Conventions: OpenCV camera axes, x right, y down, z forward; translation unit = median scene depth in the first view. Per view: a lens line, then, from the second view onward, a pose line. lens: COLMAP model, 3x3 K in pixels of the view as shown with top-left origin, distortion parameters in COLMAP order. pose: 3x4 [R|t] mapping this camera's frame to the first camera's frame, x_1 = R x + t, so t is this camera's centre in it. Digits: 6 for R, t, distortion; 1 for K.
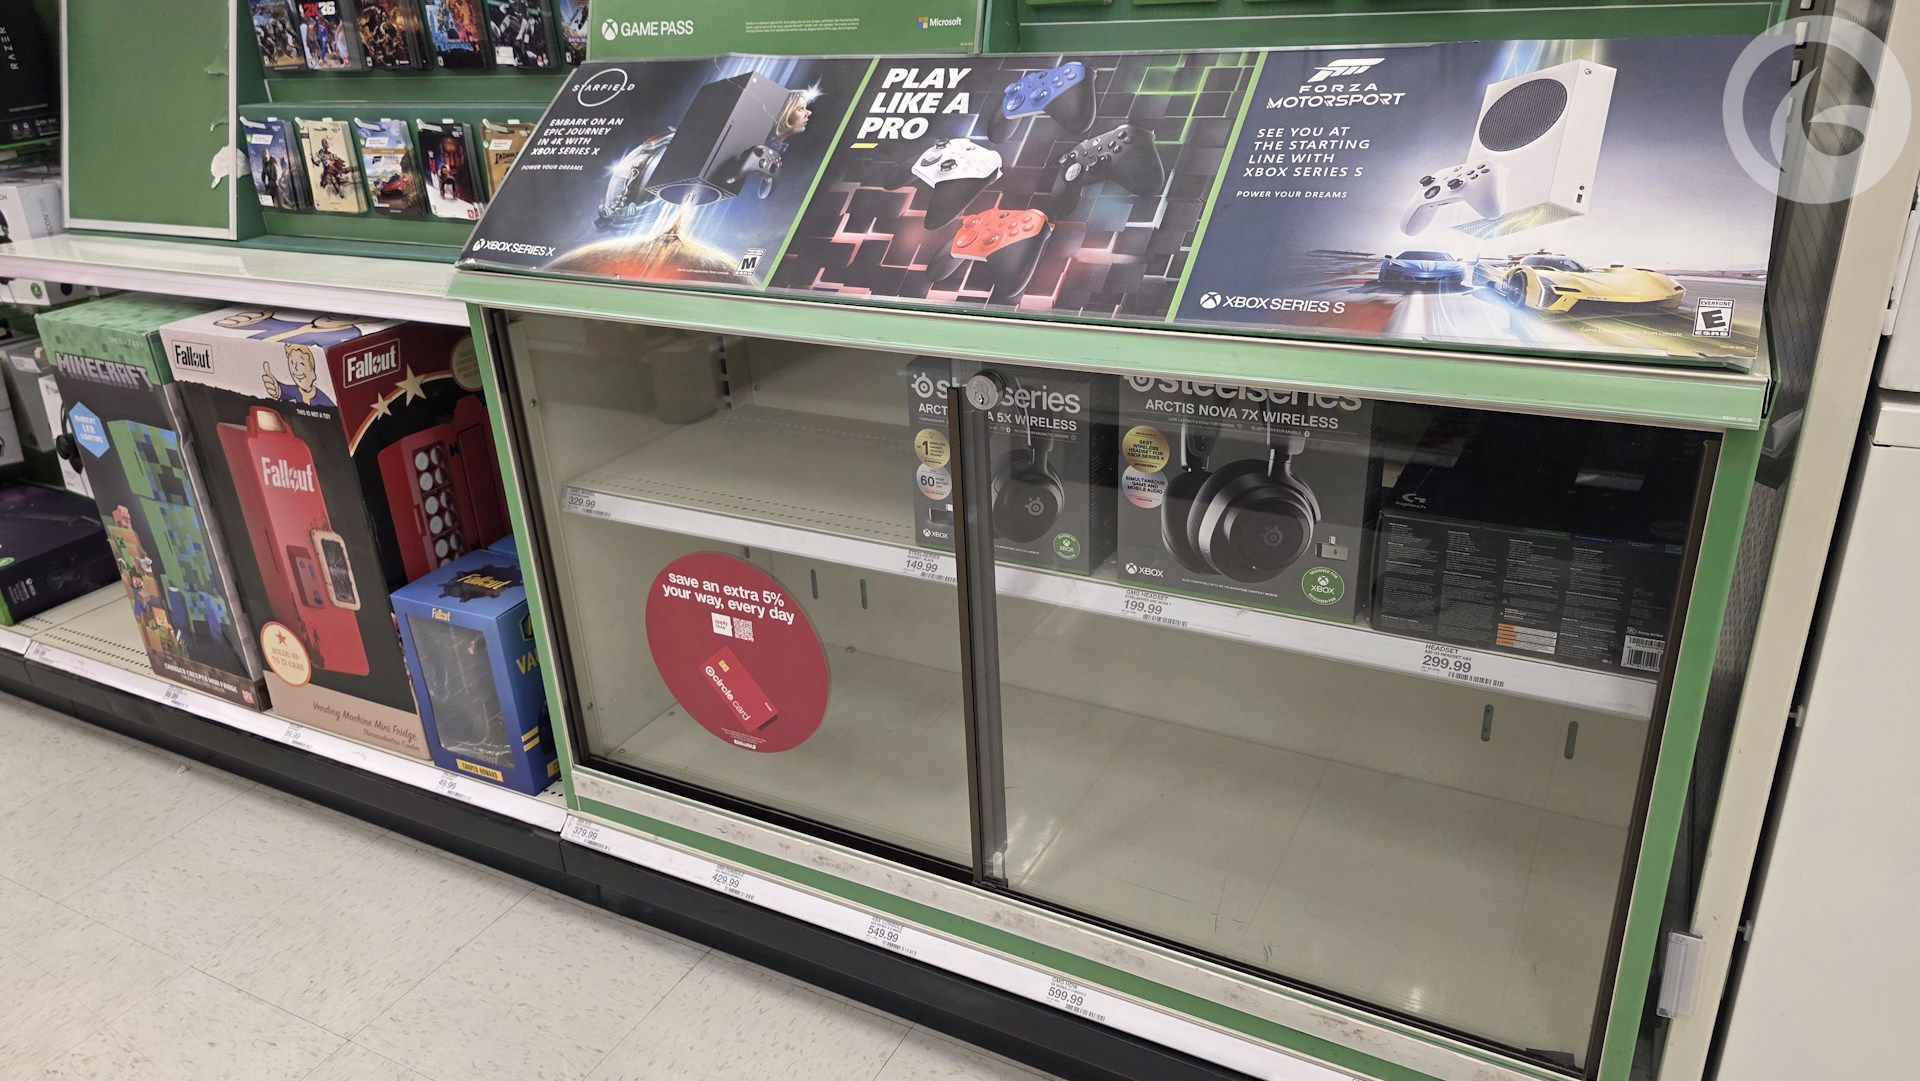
lens RADIAL K [[1319.4, 0, 959.2], [0, 1319.4, 546.2], [0, 0, 1]] dist [0.019708, -0.008190]
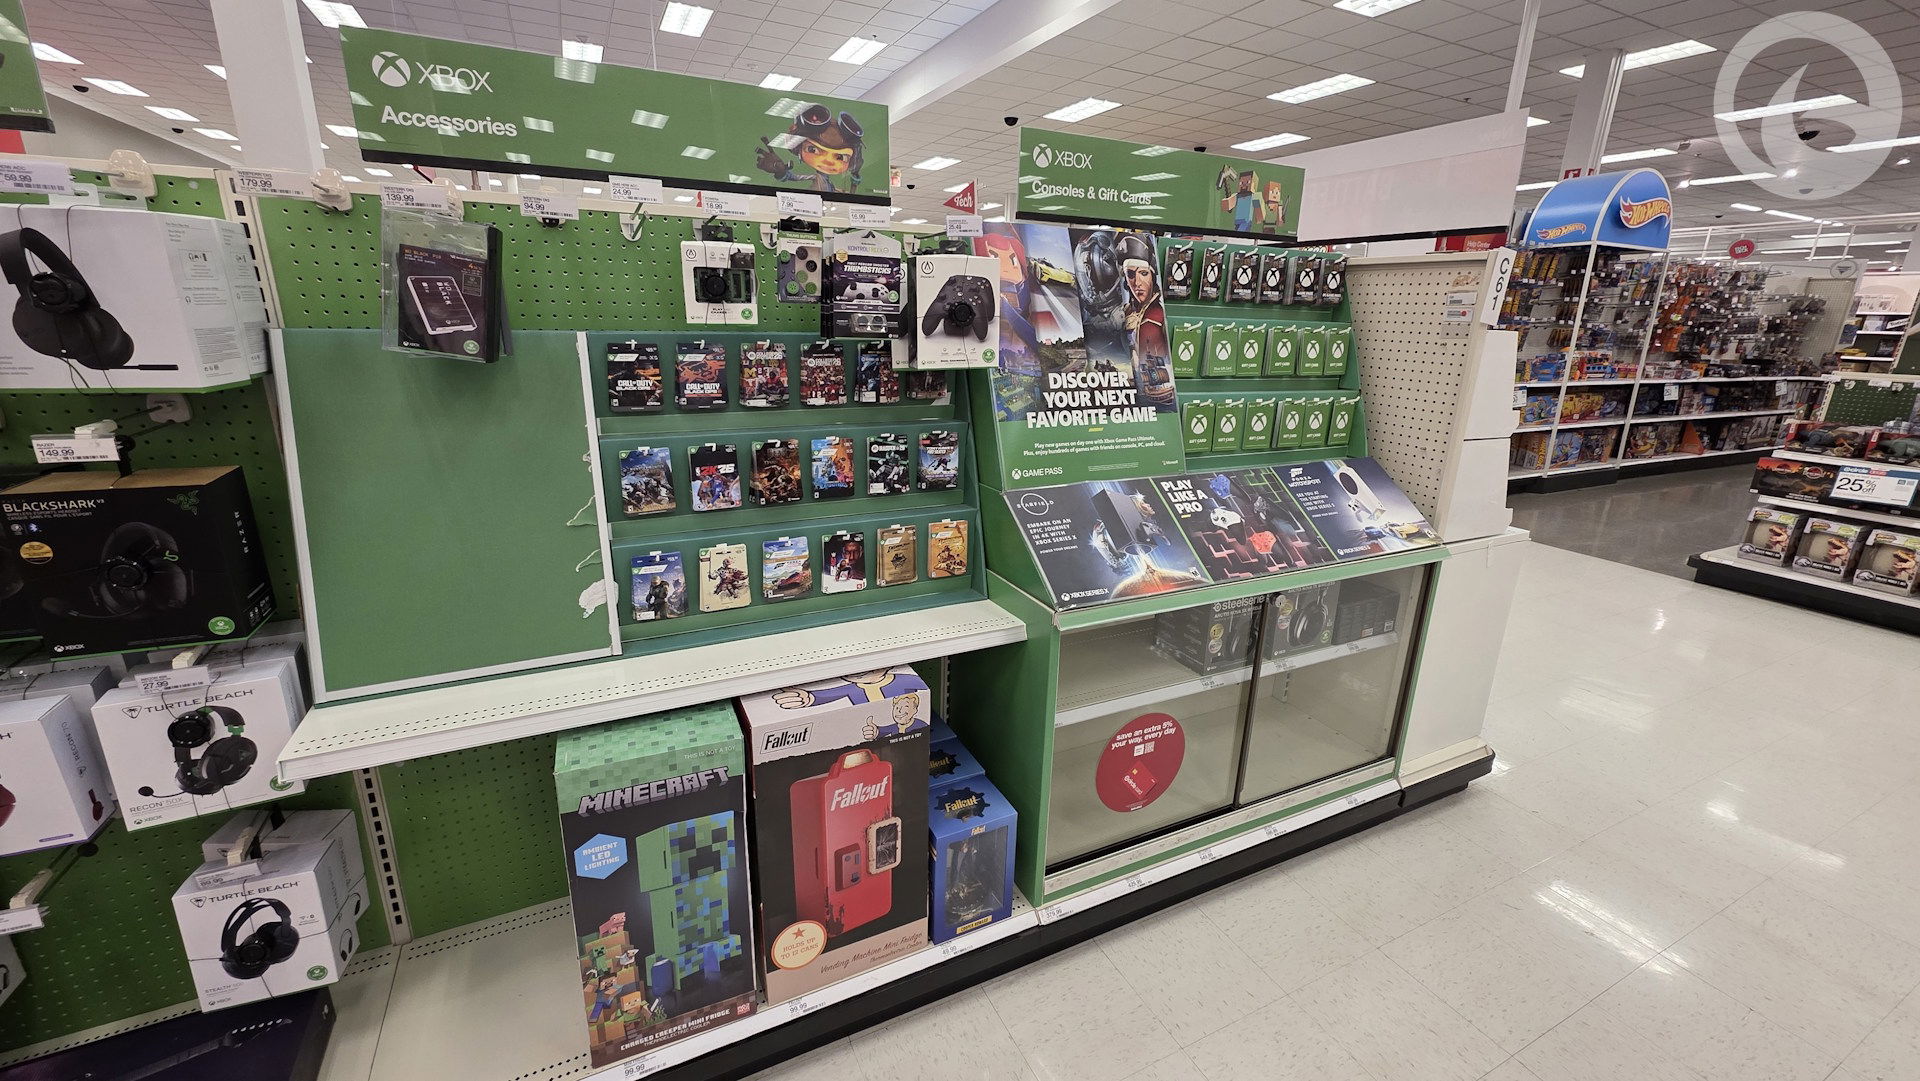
lens RADIAL K [[754.4, 0, 954.6], [0, 754.4, 531.1], [0, 0, 1]] dist [-0.000011, -0.000055]
pose [[0.584482, -0.165291, 0.794393, -0.996474], [0.281140, 0.959640, -0.007177, -0.275325], [-0.761145, 0.227530, 0.607362, 0.360414]]
